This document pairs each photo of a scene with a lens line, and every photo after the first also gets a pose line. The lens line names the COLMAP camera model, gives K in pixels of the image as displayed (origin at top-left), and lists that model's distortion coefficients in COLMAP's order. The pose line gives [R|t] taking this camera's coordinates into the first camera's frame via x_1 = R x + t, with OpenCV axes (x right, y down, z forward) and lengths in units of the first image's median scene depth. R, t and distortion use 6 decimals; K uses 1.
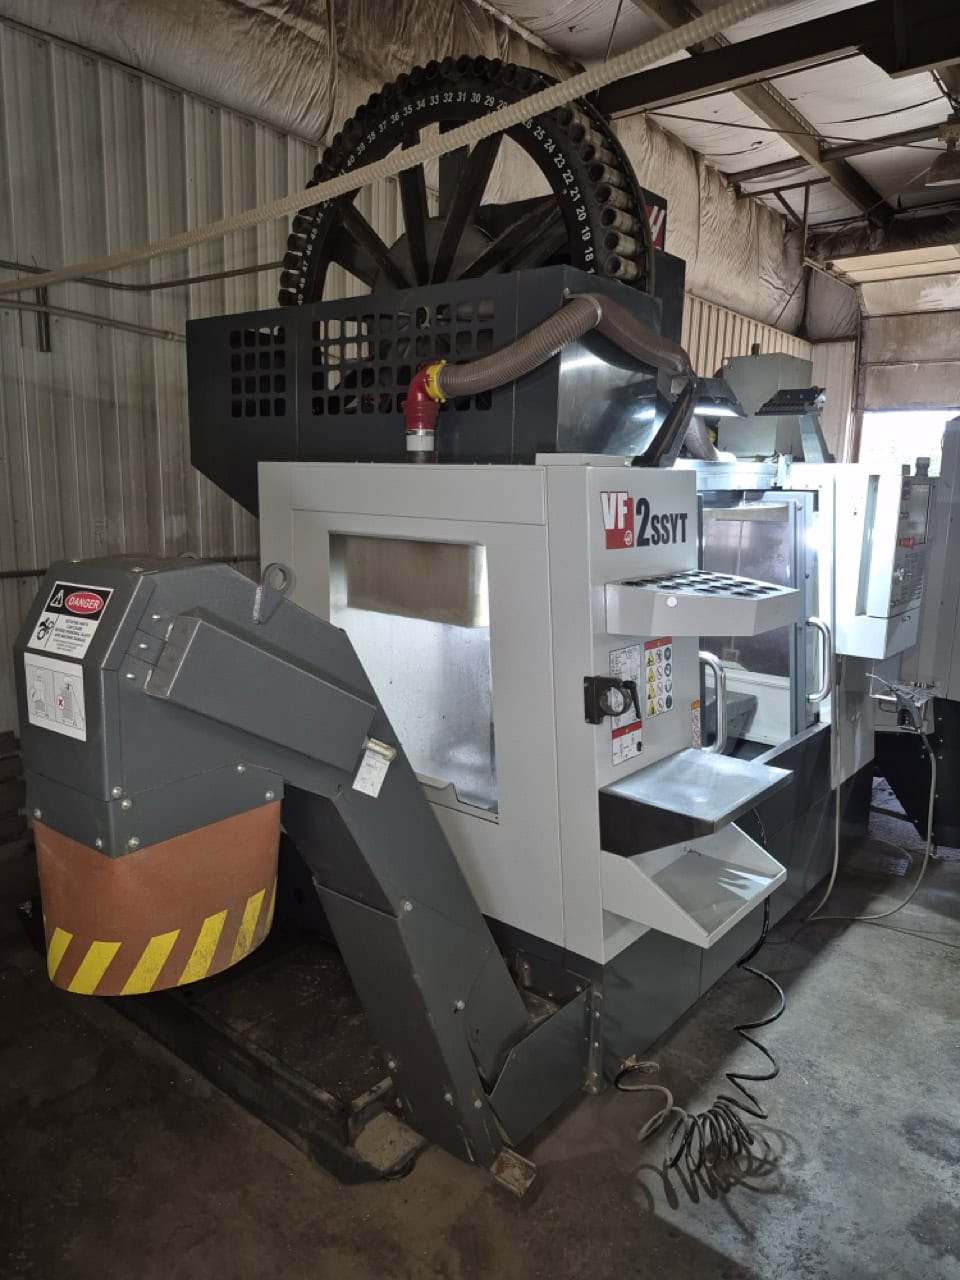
lens RADIAL K [[887.7, 0, 481.7], [0, 887.7, 633.1], [0, 0, 1]] dist [0.073673, -0.087118]
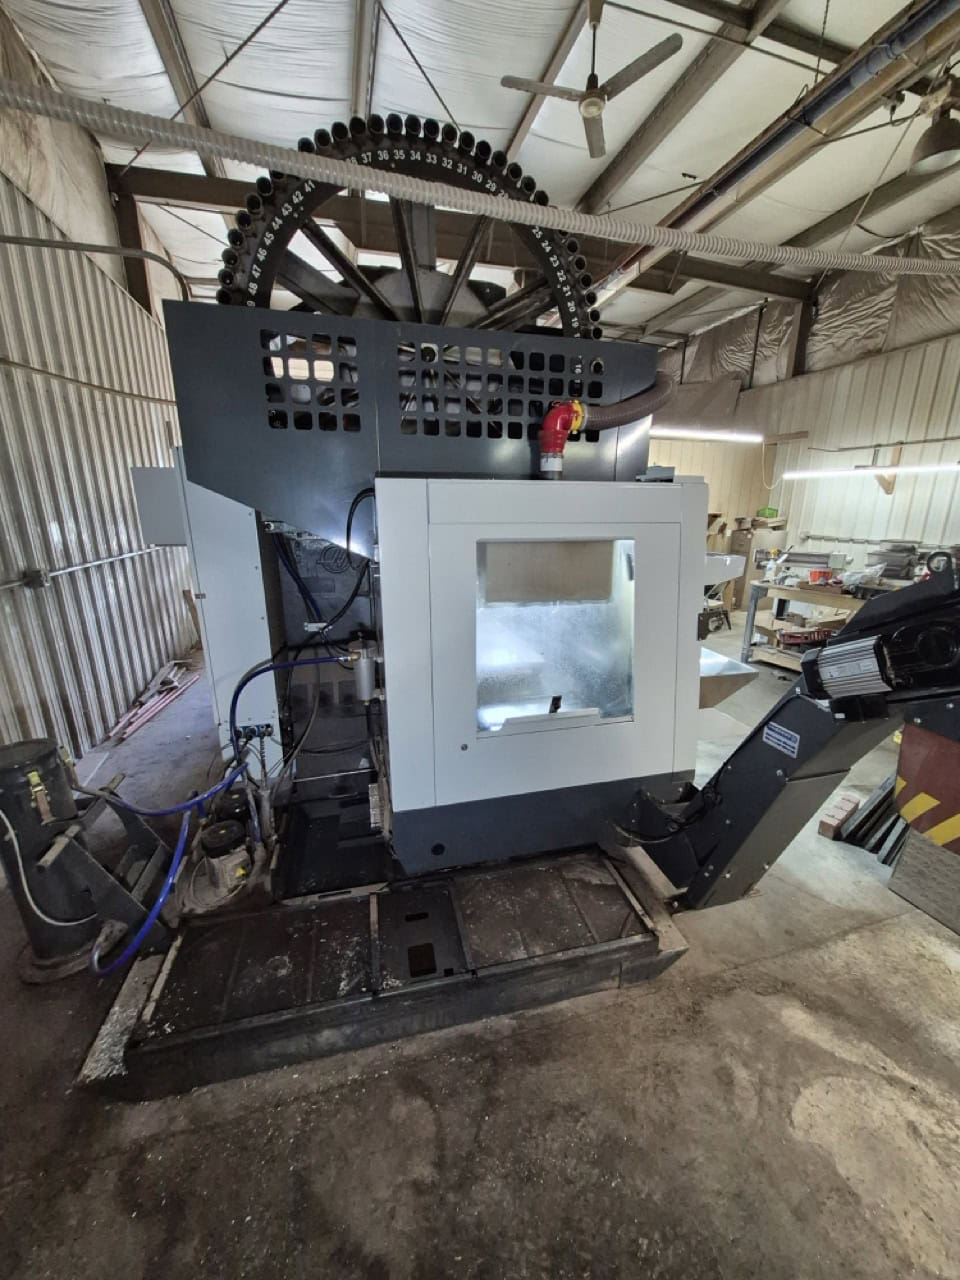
lens RADIAL K [[499.5, 0, 489.1], [0, 499.5, 643.8], [0, 0, 1]] dist [-0.001359, -0.000539]
pose [[0.590836, -0.233890, 0.772146, -0.768515], [0.145968, 0.972252, 0.182811, -0.112223], [-0.793478, 0.004698, 0.608581, 0.662087]]
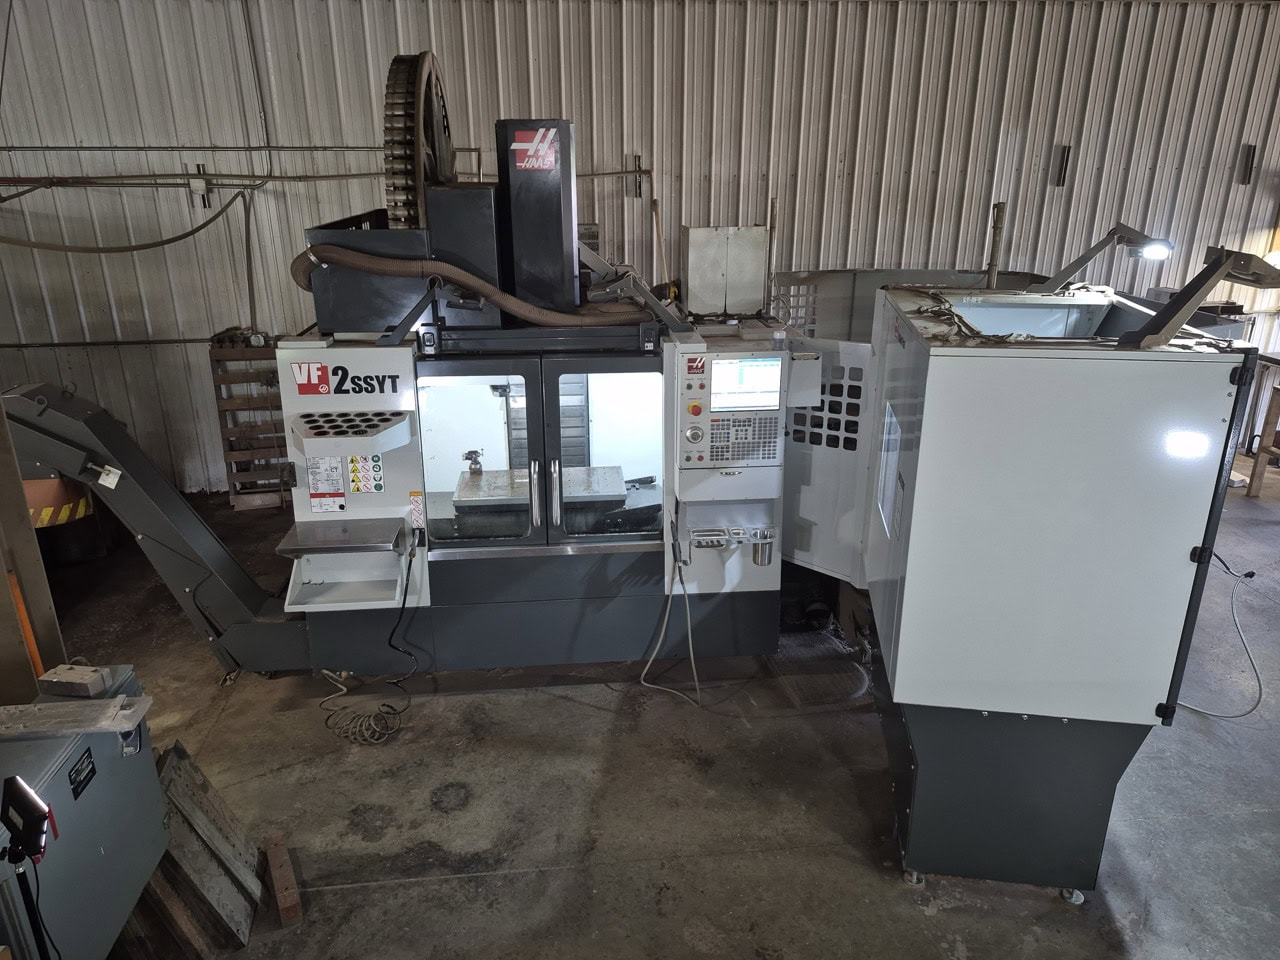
lens RADIAL K [[874.6, 0, 632.3], [0, 874.6, 472.9], [0, 0, 1]] dist [0.107030, -0.134684]
pose [[0.691736, 0.217612, -0.688583, 1.690757], [-0.104848, 0.973678, 0.202382, -0.336564], [0.714499, -0.067798, 0.696344, 0.197268]]
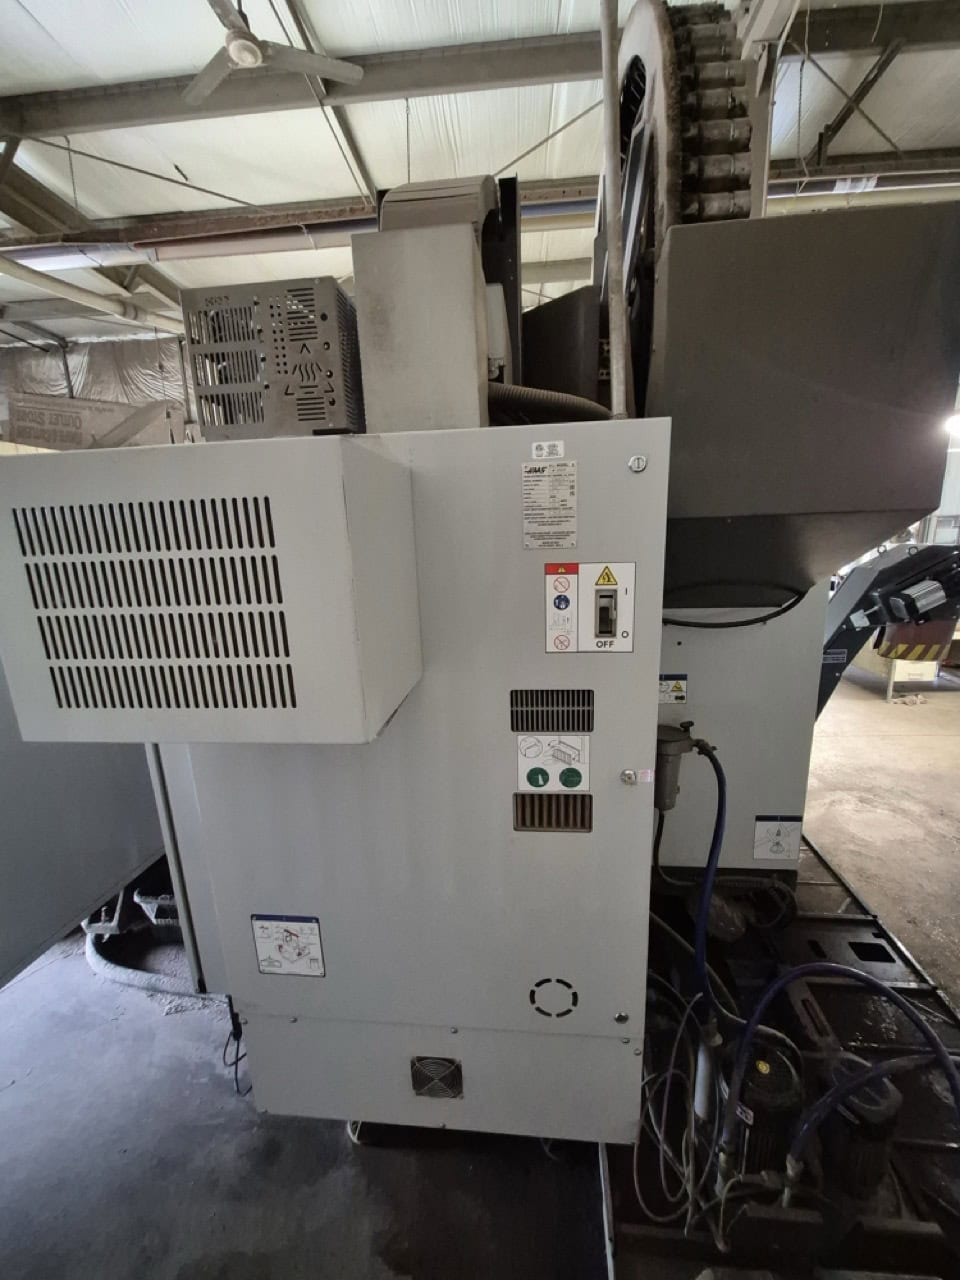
lens RADIAL K [[500.8, 0, 483.7], [0, 500.8, 642.2], [0, 0, 1]] dist [-0.003249, 0.001503]
pose [[-0.552677, -0.182452, 0.813178, -0.585335], [0.167734, 0.931422, 0.322983, -0.346353], [-0.816341, 0.314903, -0.484173, 1.885924]]
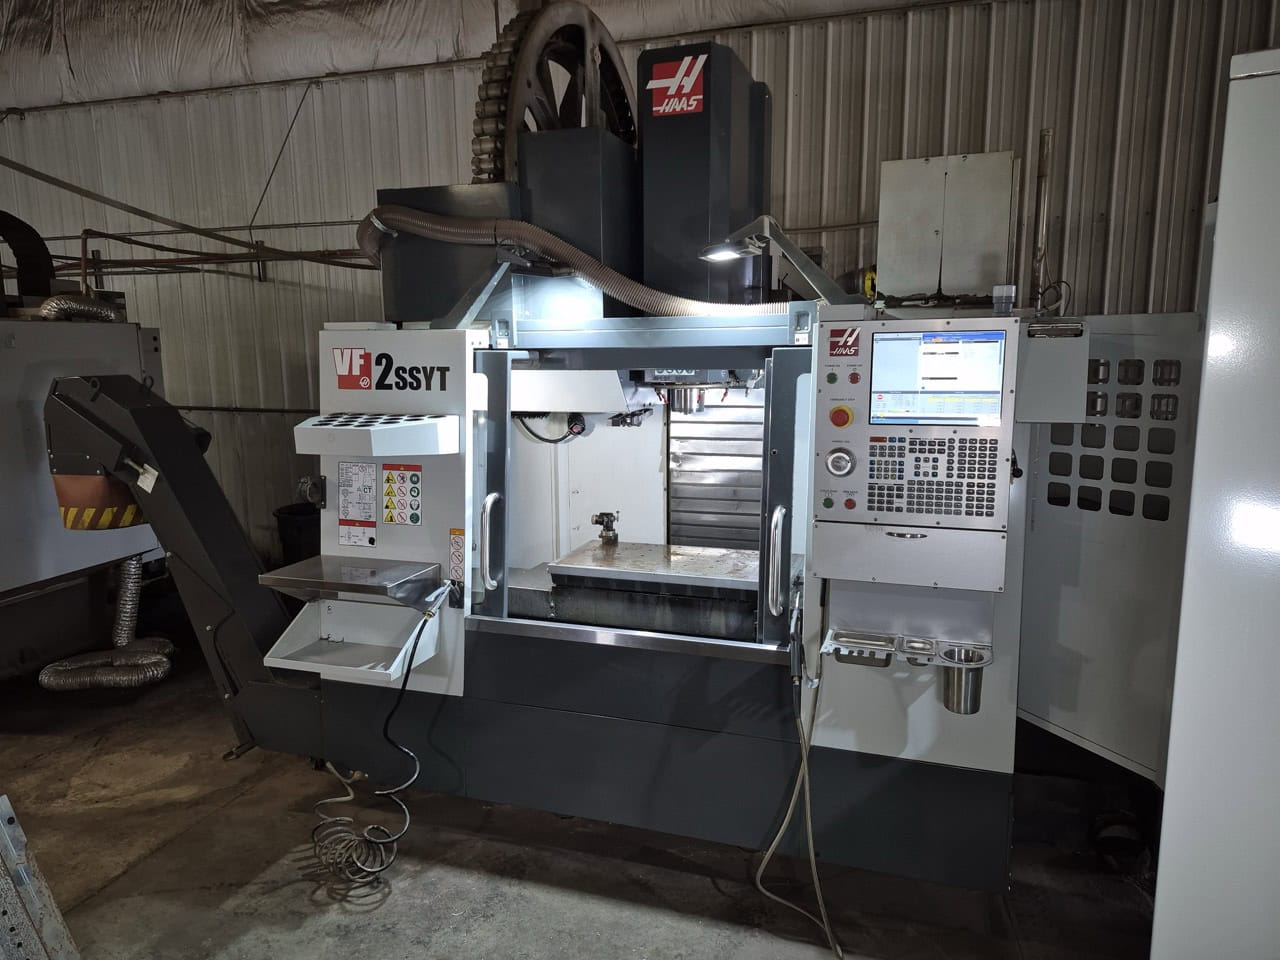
lens RADIAL K [[876.5, 0, 630.6], [0, 876.5, 484.3], [0, 0, 1]] dist [0.100737, -0.123795]
pose [[0.340795, 0.122148, -0.932169, 1.468108], [-0.146685, 0.986289, 0.075612, -0.107143], [0.928624, 0.110966, 0.354040, 0.852823]]
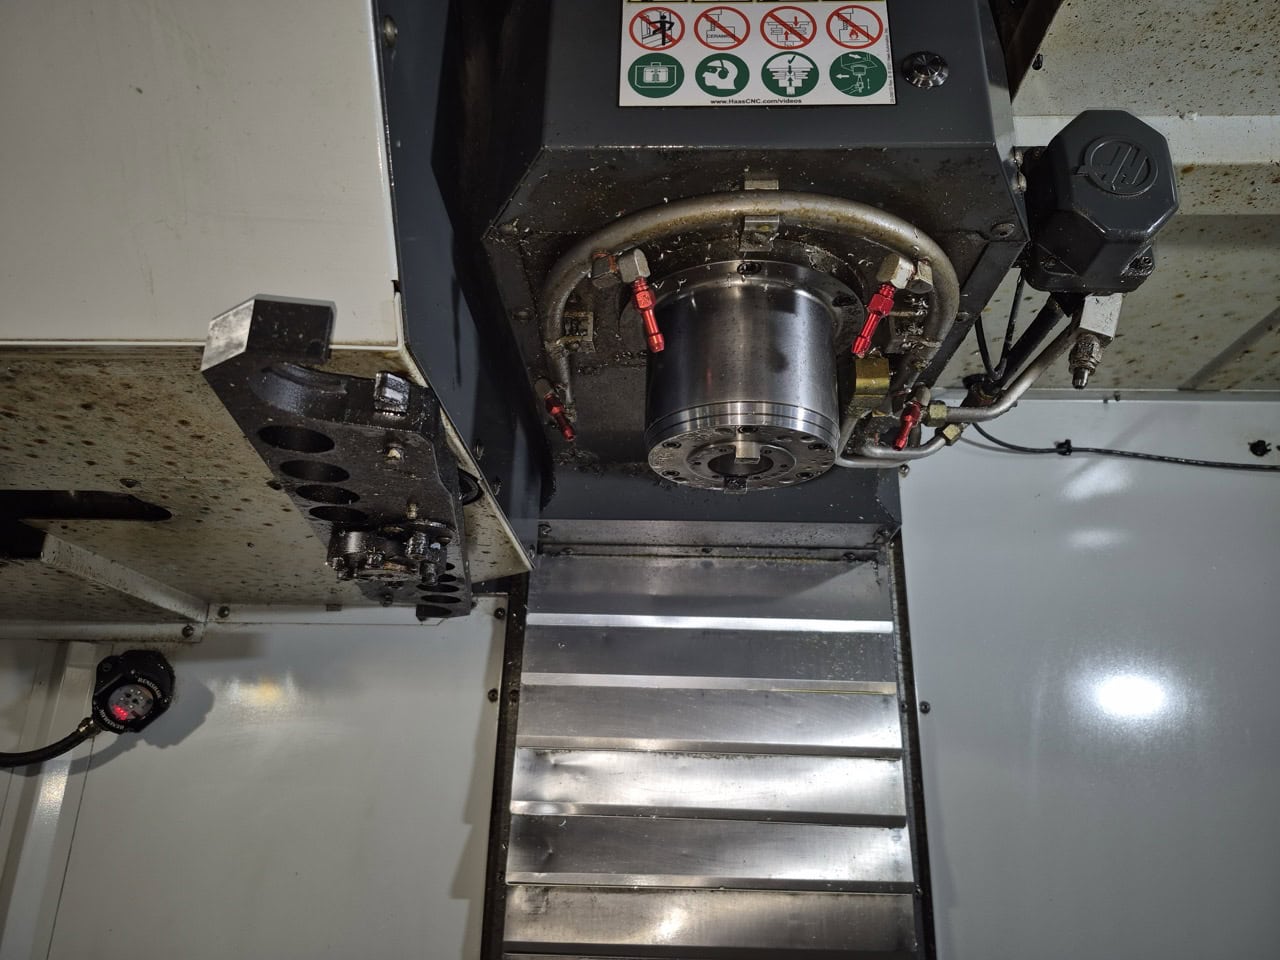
lens RADIAL K [[910.3, 0, 637.2], [0, 910.3, 482.2], [0, 0, 1]] dist [0.097704, -0.075906]
pose [[0.610322, -0.271523, -0.744165, 0.347937], [-0.145342, 0.885090, -0.442144, -0.005833], [0.778706, 0.378008, 0.500727, 1.272376]]
